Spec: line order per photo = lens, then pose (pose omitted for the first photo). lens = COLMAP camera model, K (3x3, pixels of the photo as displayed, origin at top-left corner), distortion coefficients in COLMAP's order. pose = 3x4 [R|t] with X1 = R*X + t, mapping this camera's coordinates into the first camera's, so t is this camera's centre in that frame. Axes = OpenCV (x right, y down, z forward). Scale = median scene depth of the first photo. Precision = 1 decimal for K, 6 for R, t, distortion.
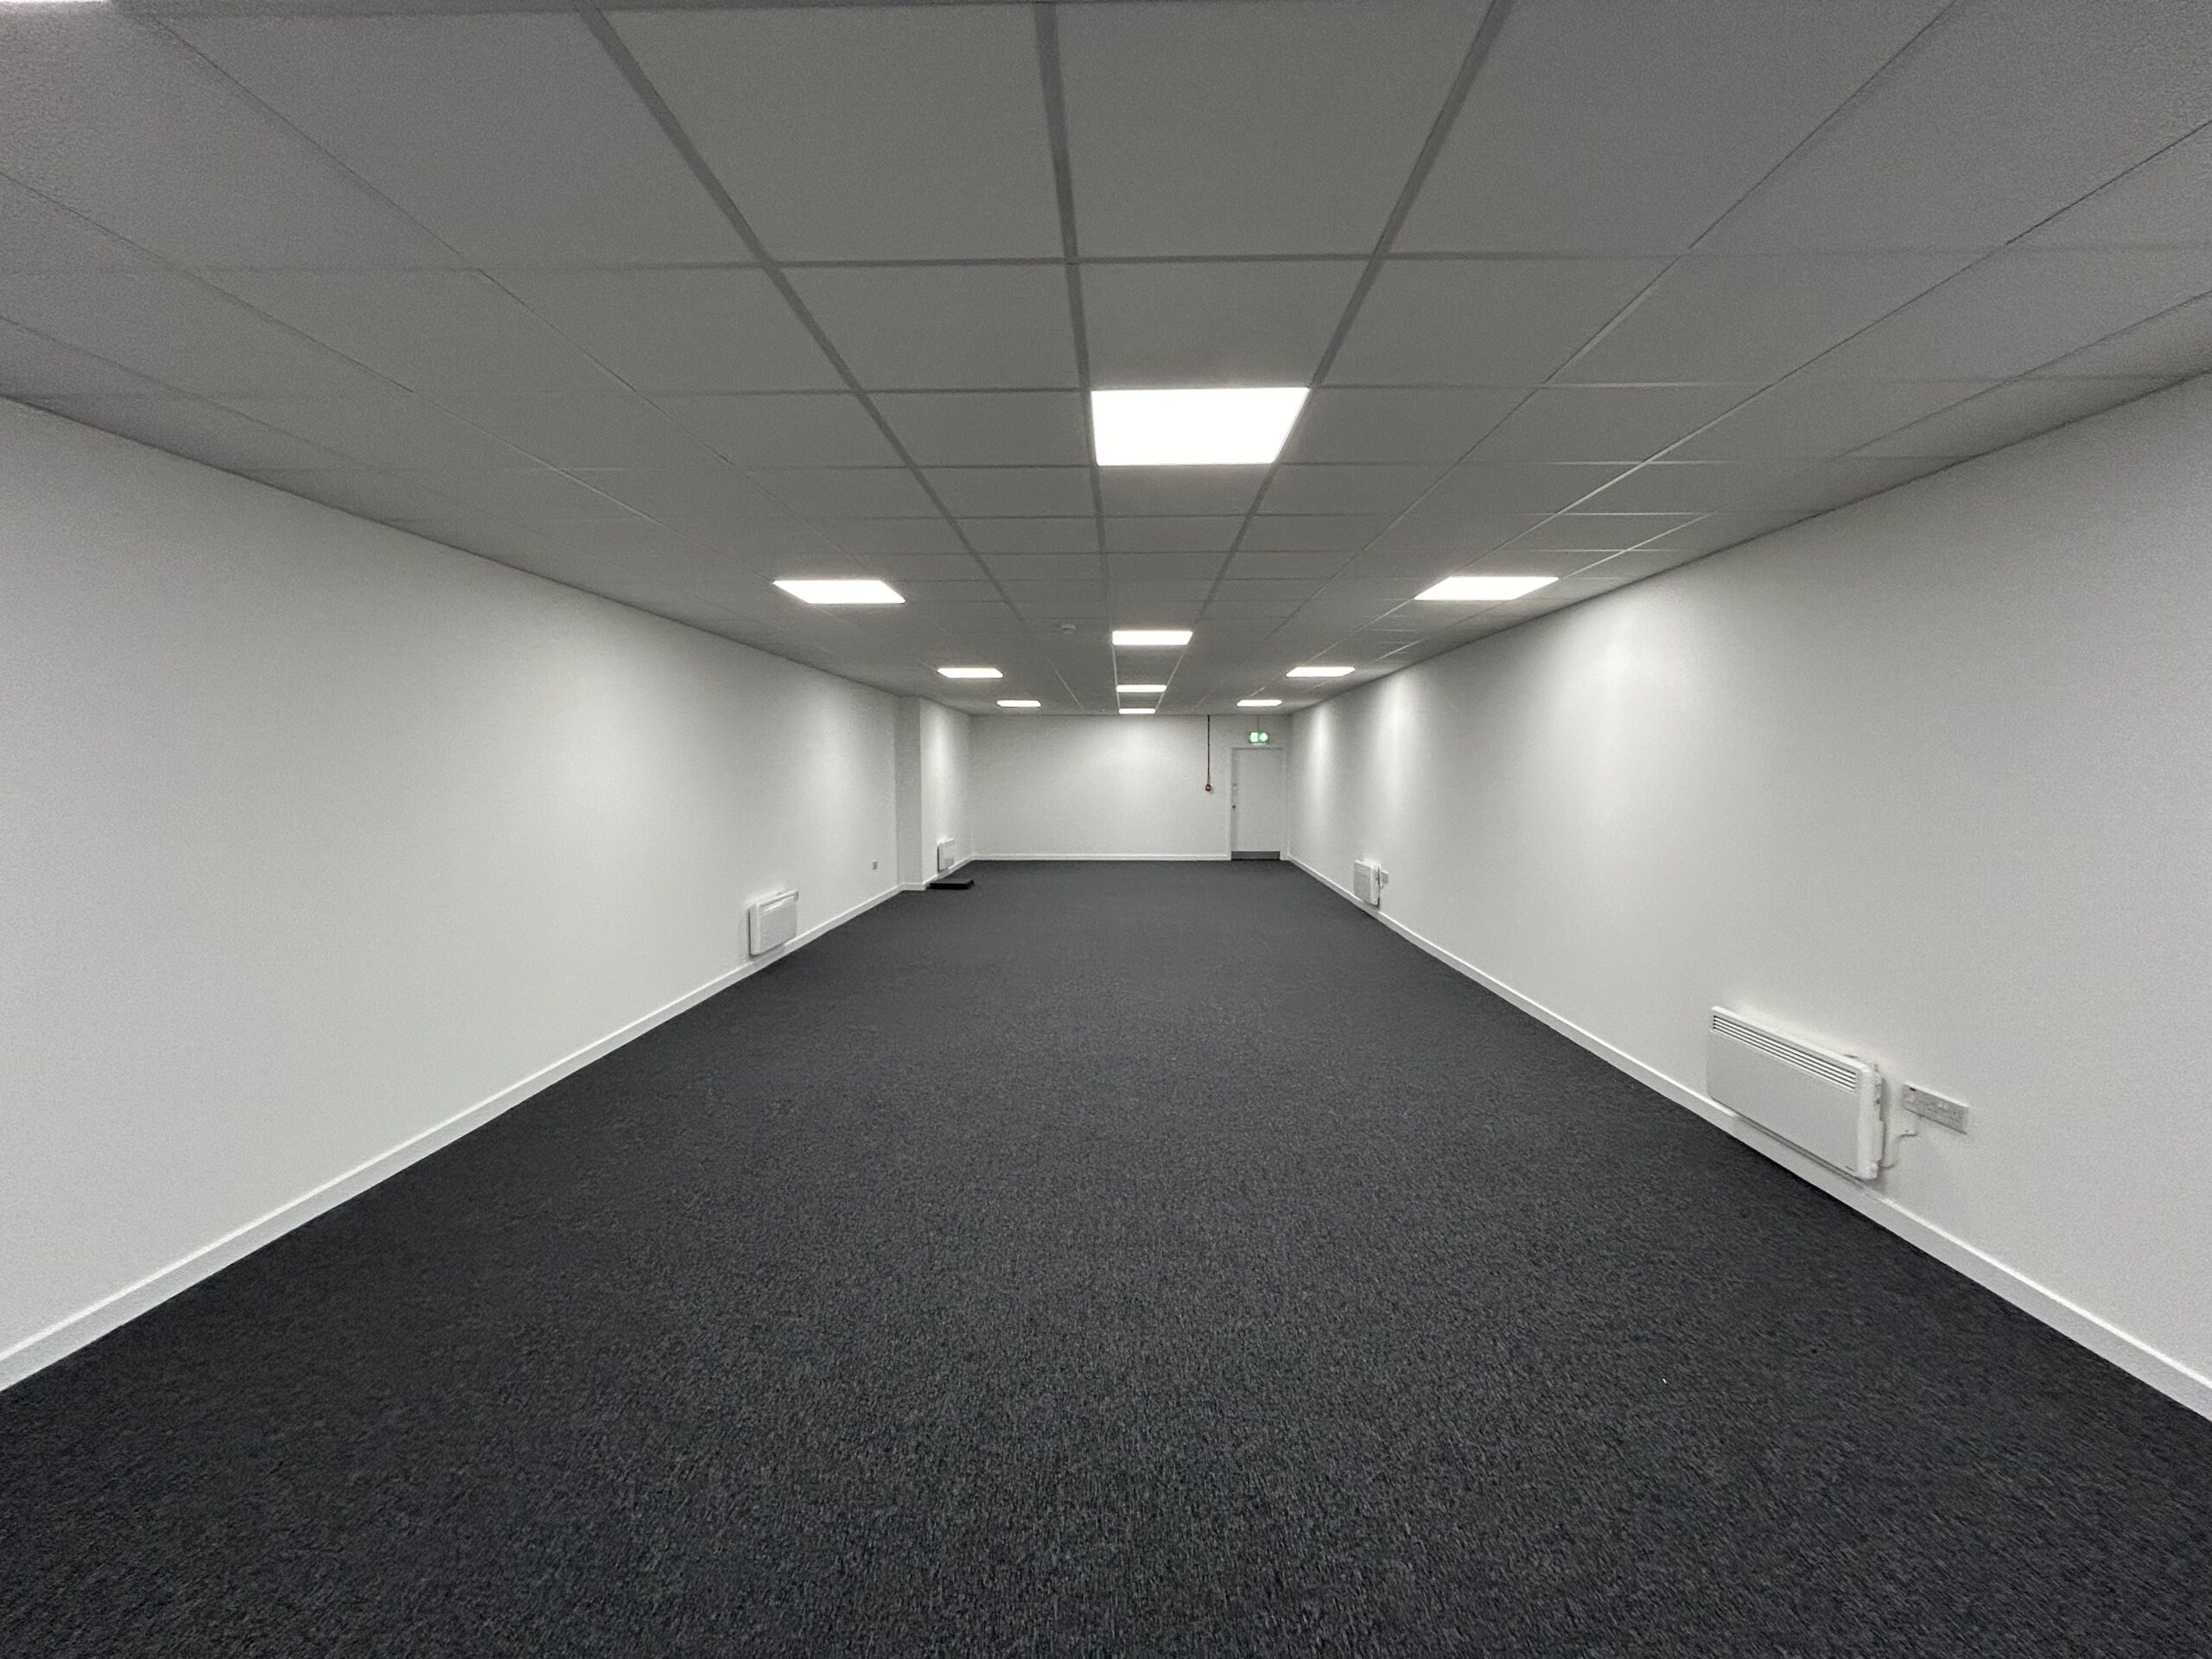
lens RADIAL K [[905.9, 0, 1106.0], [0, 905.9, 829.5], [0, 0, 1]] dist [0.046798, 0.000015]
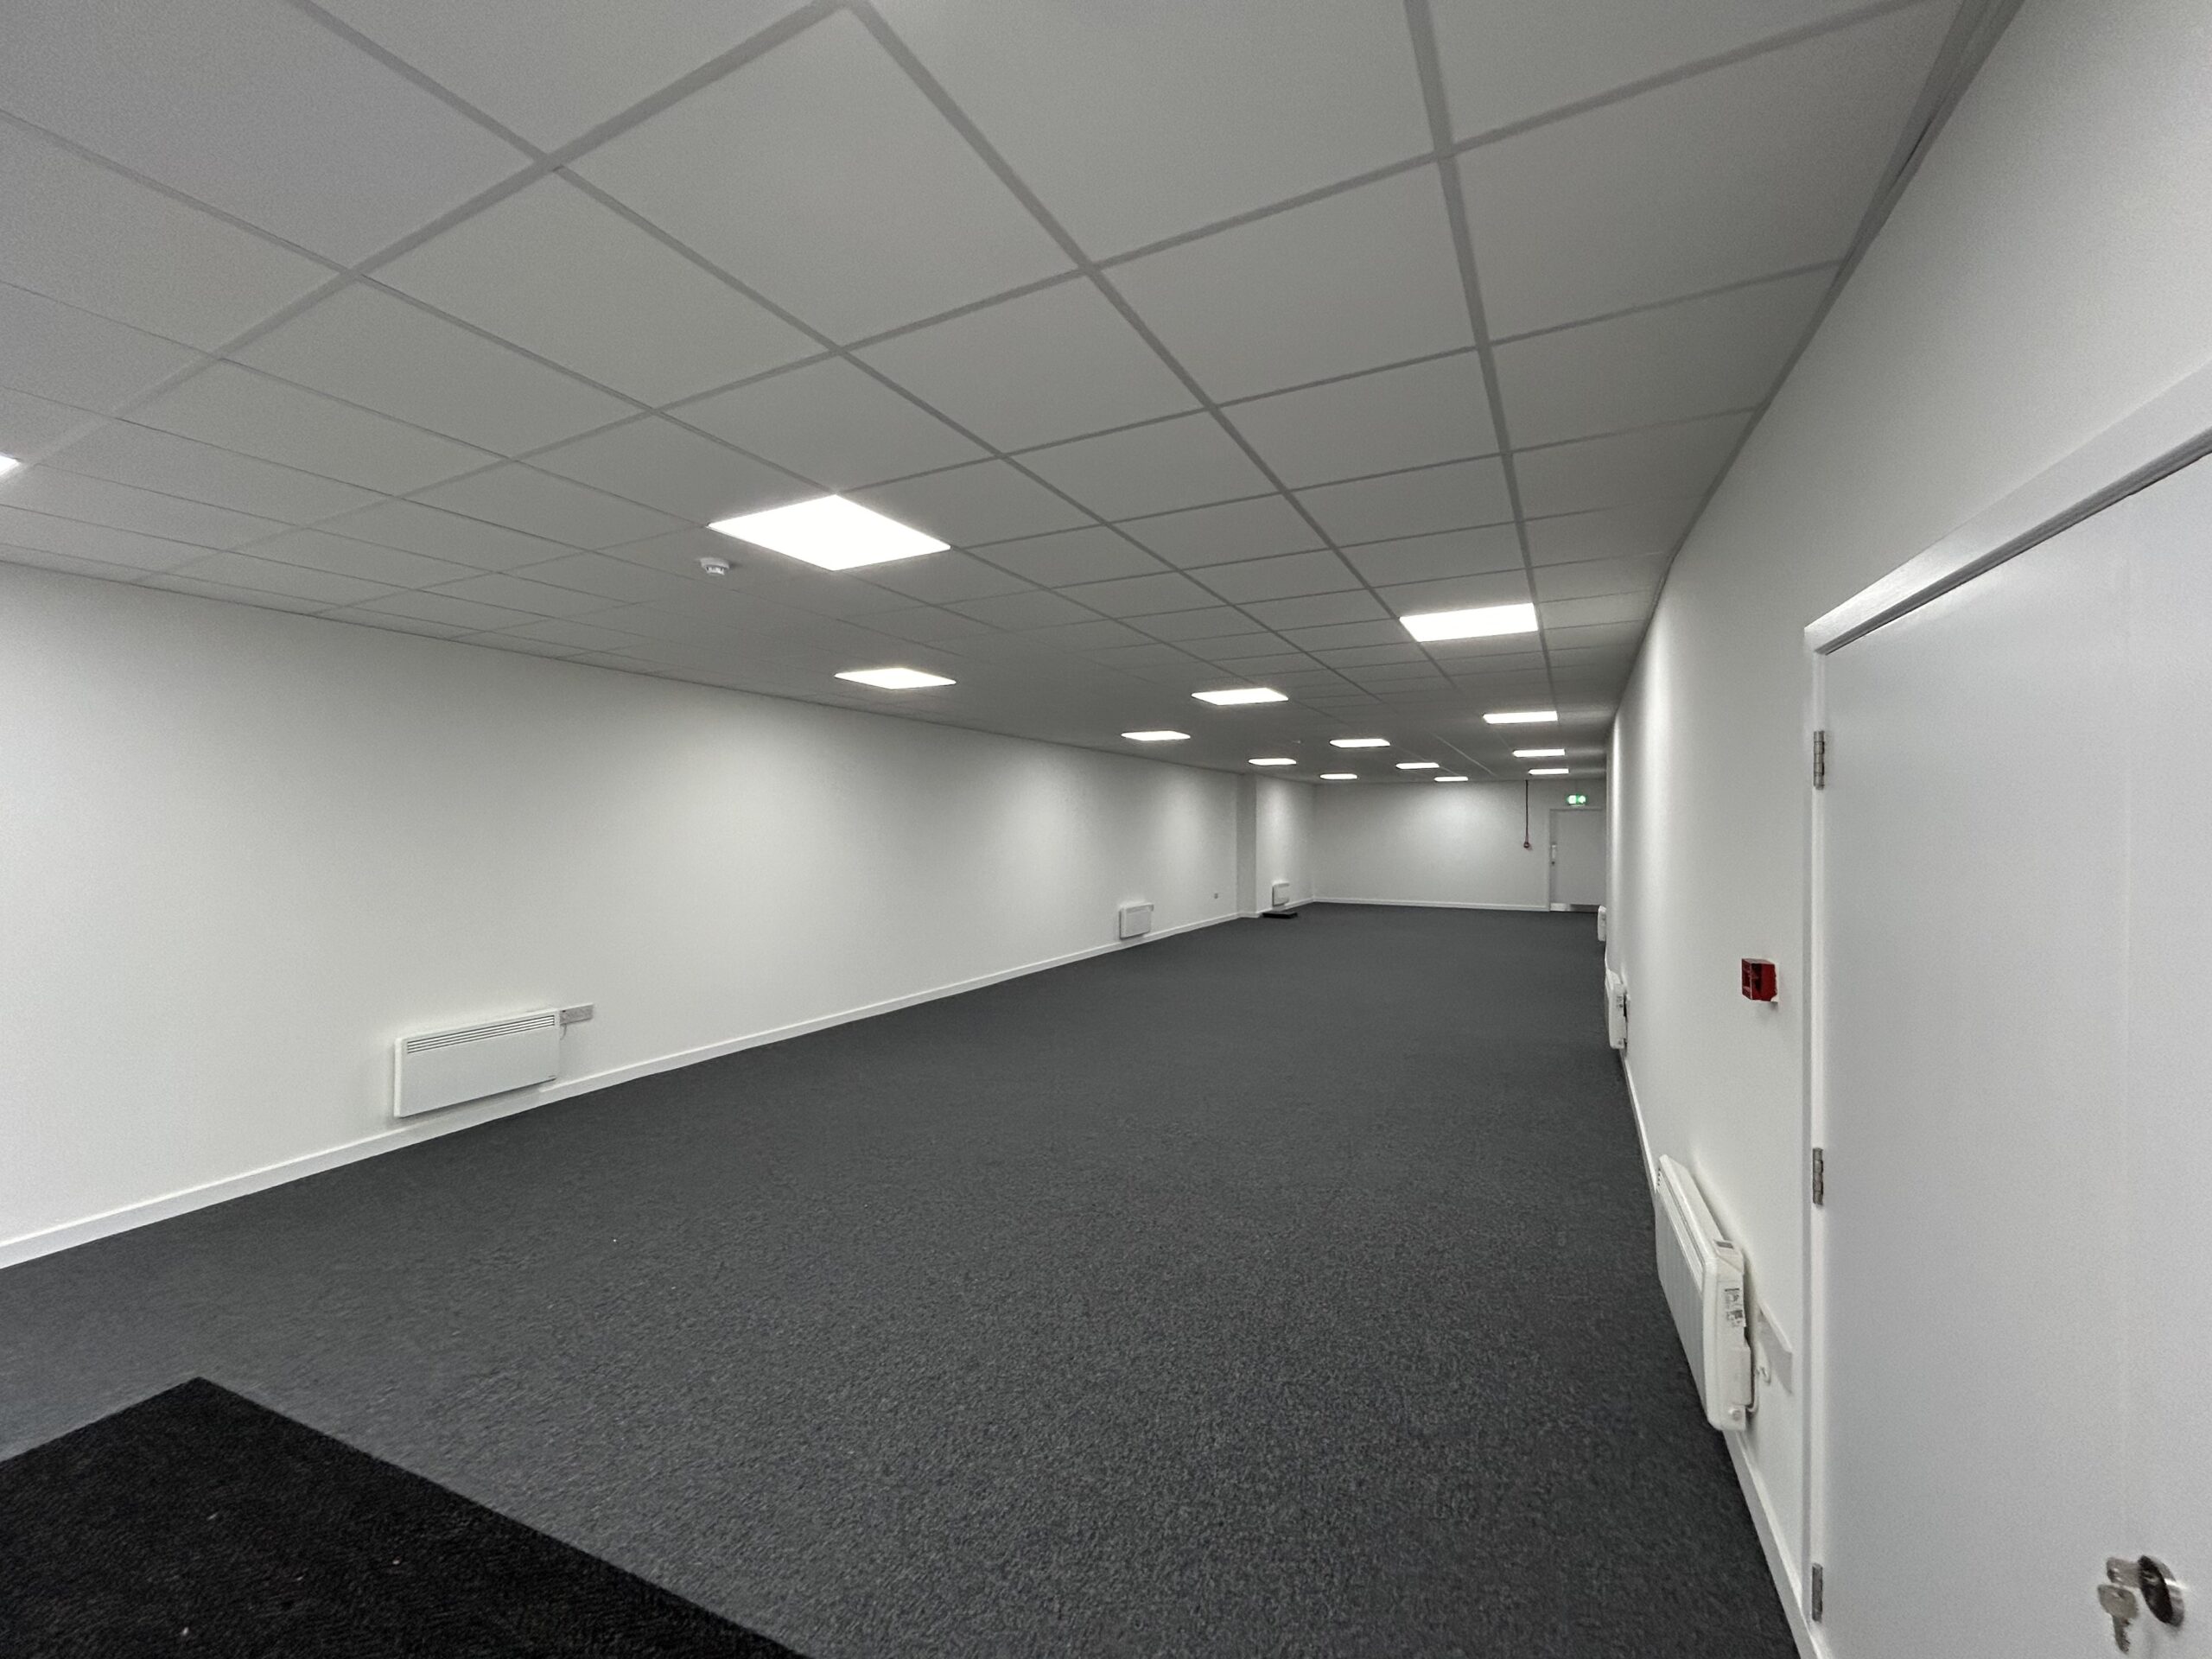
lens RADIAL K [[890.4, 0, 1106.0], [0, 890.4, 829.5], [0, 0, 1]] dist [0.000970, 0.000029]
pose [[0.892327, -0.000023, -0.451390, 0.184086], [-0.029852, 0.997808, -0.059065, 0.019558], [0.450402, 0.066180, 0.890370, -0.273201]]
